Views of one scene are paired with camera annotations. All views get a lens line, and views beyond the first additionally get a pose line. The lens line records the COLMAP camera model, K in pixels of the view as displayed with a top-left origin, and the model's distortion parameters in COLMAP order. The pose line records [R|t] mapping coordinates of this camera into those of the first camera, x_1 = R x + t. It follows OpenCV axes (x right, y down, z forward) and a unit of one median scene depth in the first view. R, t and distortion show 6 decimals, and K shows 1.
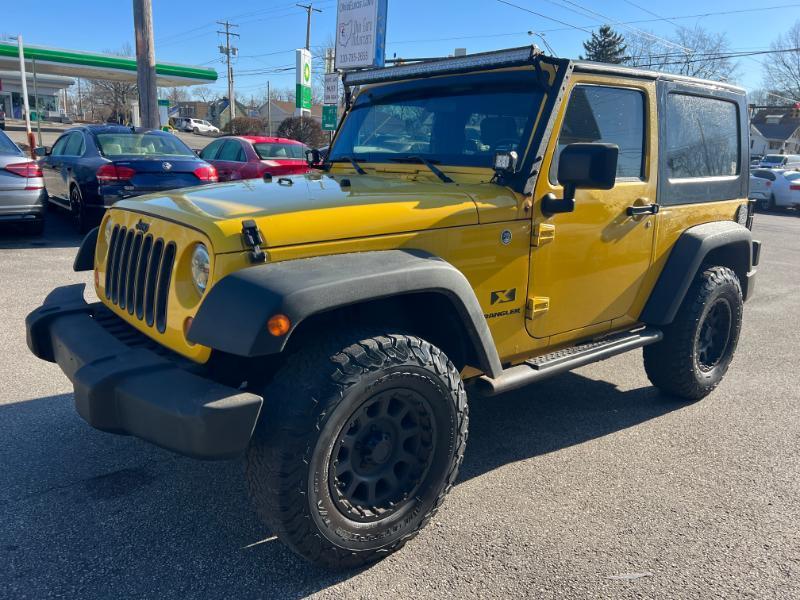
lens RADIAL K [[602.5, 0, 404.2], [0, 602.5, 295.5], [0, 0, 1]] dist [0.060242, -0.078978]
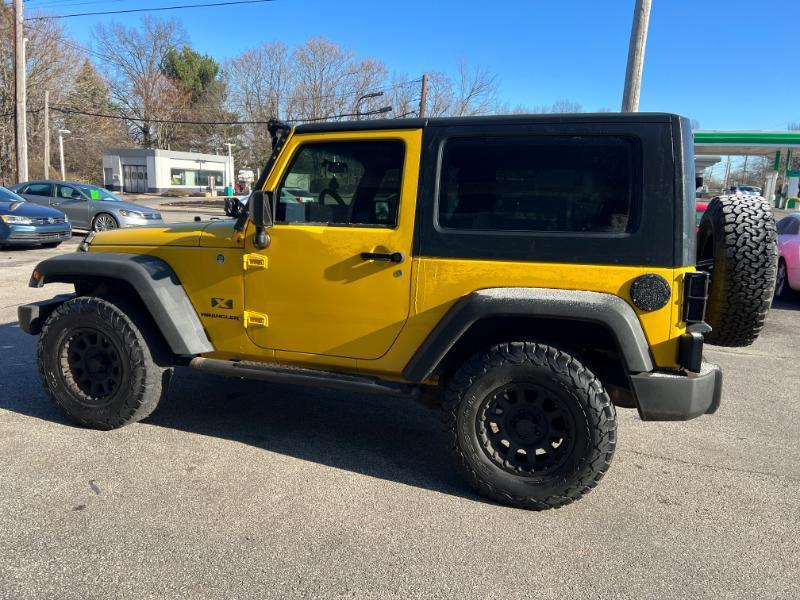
lens RADIAL K [[601.1, 0, 406.6], [0, 601.1, 302.9], [0, 0, 1]] dist [0.055715, -0.069661]
pose [[0.534753, 0.125093, -0.835698, 1.256204], [-0.213027, 0.976996, 0.009930, -0.083858], [0.817716, 0.172716, 0.549100, 0.498680]]
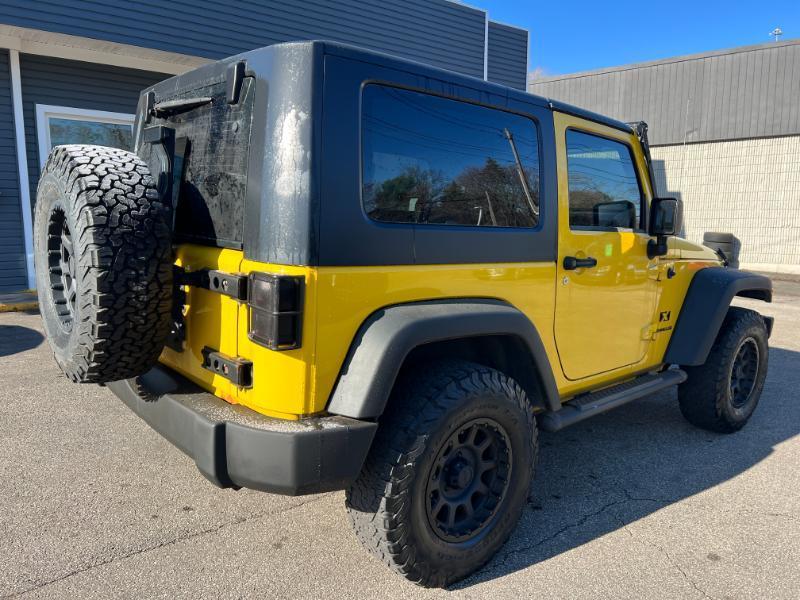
lens RADIAL K [[602.3, 0, 405.5], [0, 602.3, 300.5], [0, 0, 1]] dist [0.047619, -0.063161]
pose [[-0.998244, -0.059072, -0.004391, 0.273125], [-0.056576, 0.928847, 0.366117, -0.500263], [-0.017549, 0.365723, -0.930558, 2.258017]]
